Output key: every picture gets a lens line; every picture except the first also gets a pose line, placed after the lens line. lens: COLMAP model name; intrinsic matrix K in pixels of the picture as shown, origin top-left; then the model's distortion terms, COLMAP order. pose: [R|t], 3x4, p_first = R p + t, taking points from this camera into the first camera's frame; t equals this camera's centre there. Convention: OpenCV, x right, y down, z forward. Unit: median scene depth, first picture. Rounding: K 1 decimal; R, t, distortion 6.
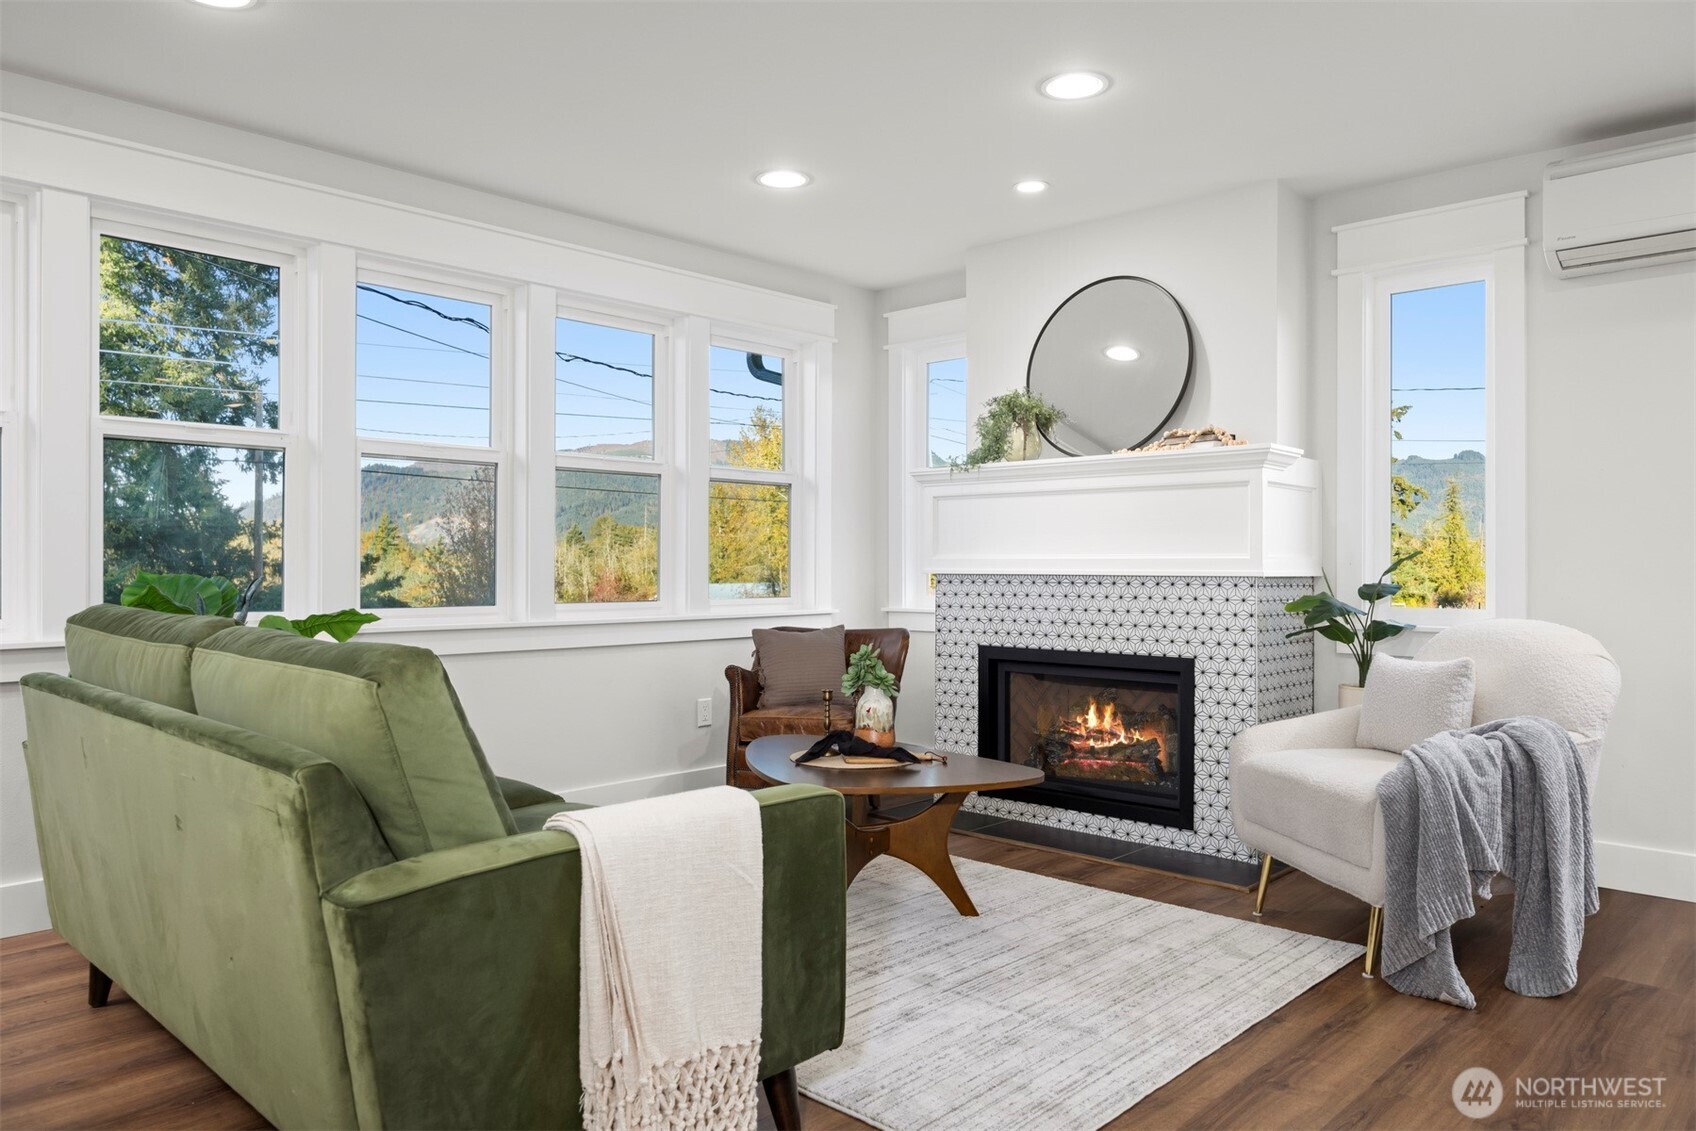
lens RADIAL K [[1154.6, 0, 848.0], [0, 1154.6, 565.5], [0, 0, 1]] dist [-0.004926, -0.001083]
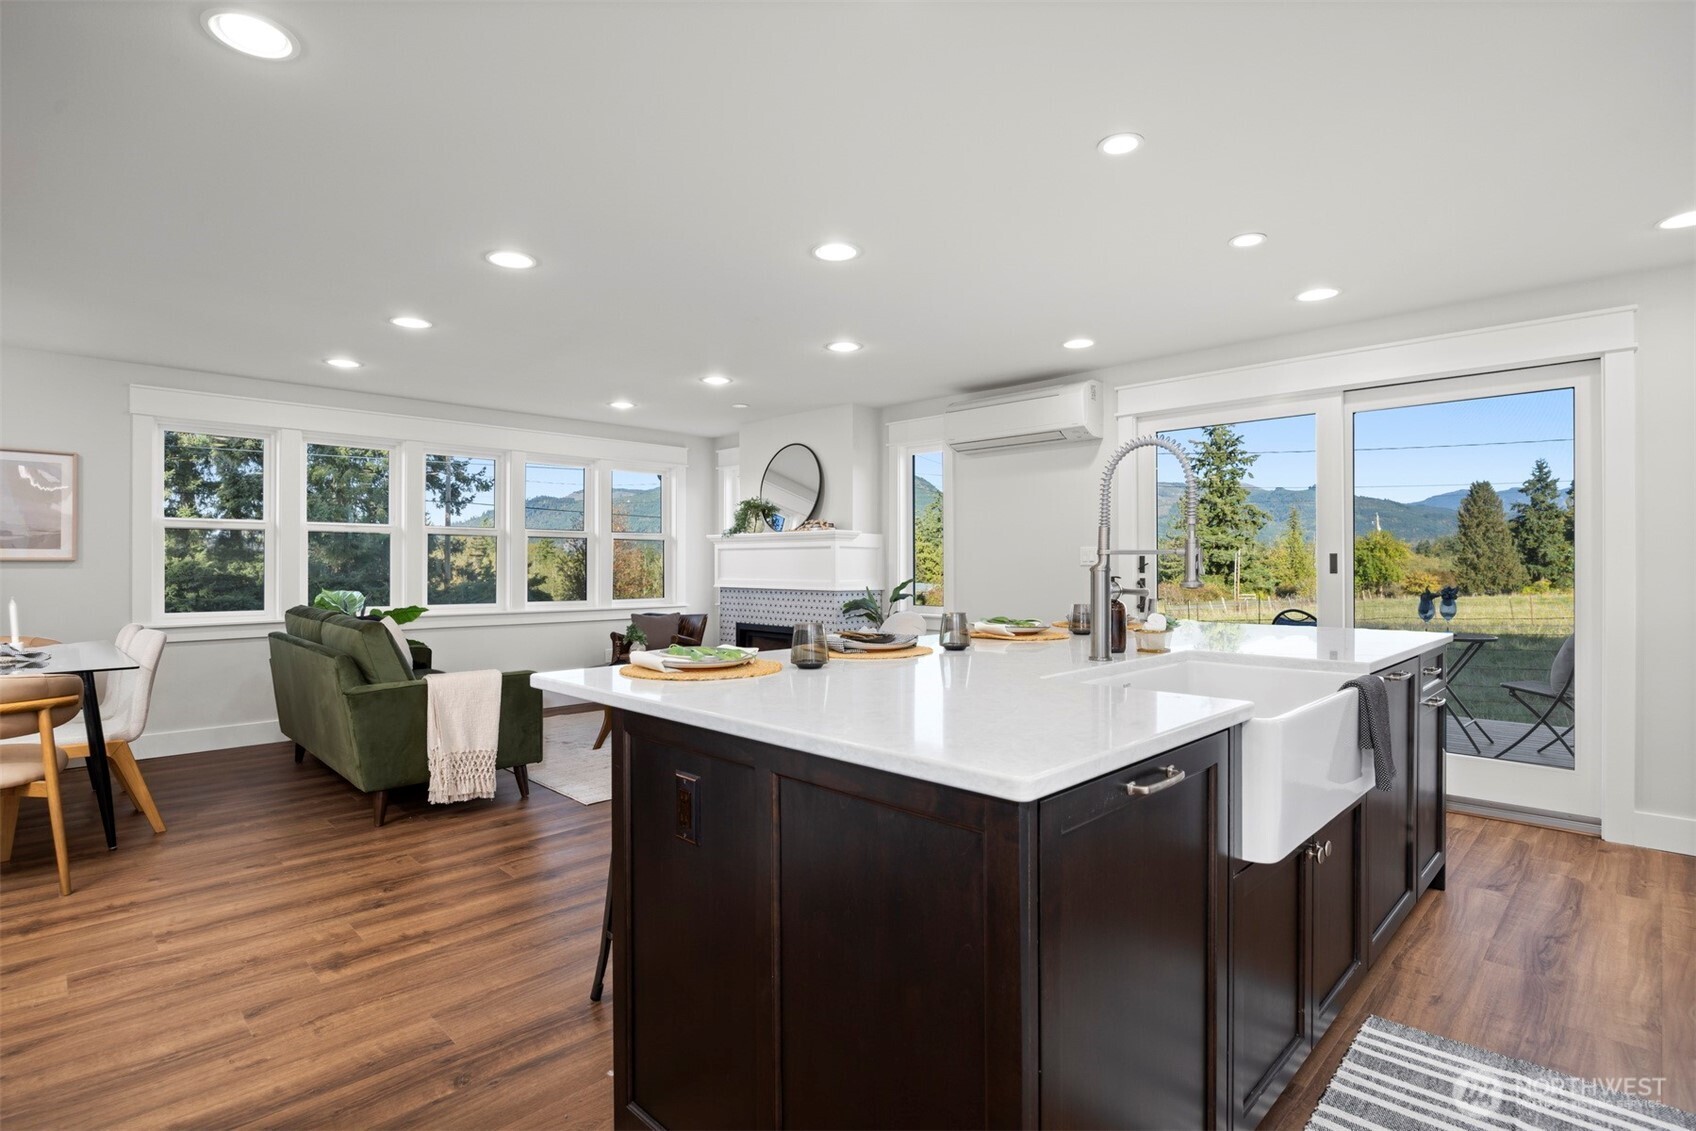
lens RADIAL K [[816.3, 0, 848.0], [0, 816.3, 565.5], [0, 0, 1]] dist [-0.017022, 0.000101]
pose [[0.999638, -0.000331, -0.026897, 0.350061], [0.000285, 0.999999, -0.001688, -0.029365], [0.026898, 0.001680, 0.999637, -0.434706]]
